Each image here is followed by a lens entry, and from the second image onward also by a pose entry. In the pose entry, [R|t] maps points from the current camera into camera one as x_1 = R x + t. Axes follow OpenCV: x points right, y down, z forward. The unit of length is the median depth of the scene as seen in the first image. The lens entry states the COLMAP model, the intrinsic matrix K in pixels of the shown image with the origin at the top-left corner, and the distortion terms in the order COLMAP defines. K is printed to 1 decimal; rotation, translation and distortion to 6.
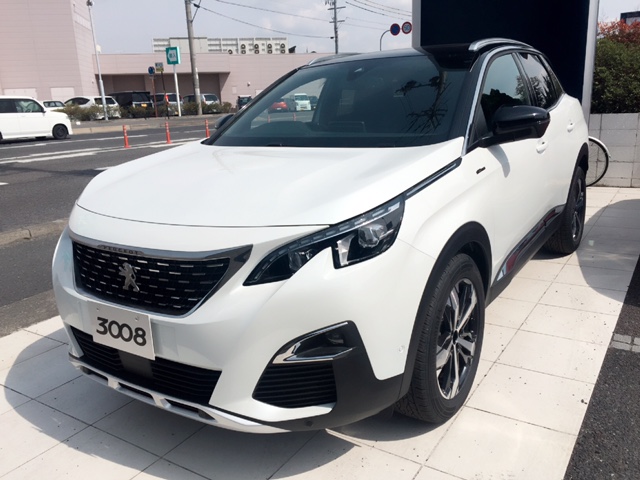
lens RADIAL K [[552.4, 0, 320.0], [0, 552.4, 240.0], [0, 0, 1]] dist [0.104280, -0.130911]
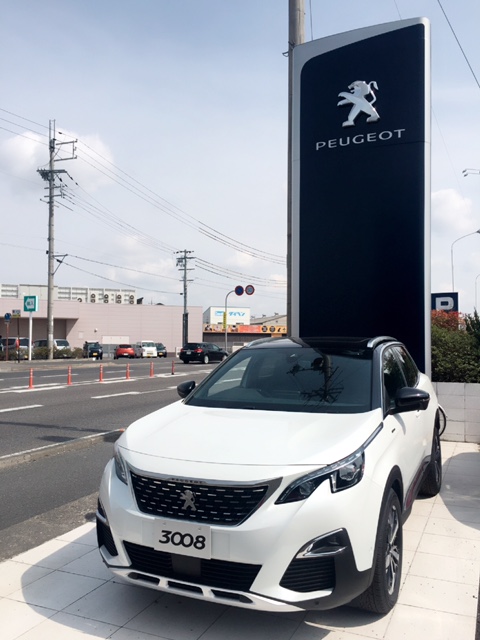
lens RADIAL K [[552.4, 0, 240.0], [0, 552.4, 320.0], [0, 0, 1]] dist [0.104280, -0.130911]
pose [[0.988316, 0.047706, 0.144759, -0.401992], [-0.003454, 0.956520, -0.291645, 0.035868], [-0.152379, 0.287738, 0.945509, -0.518028]]
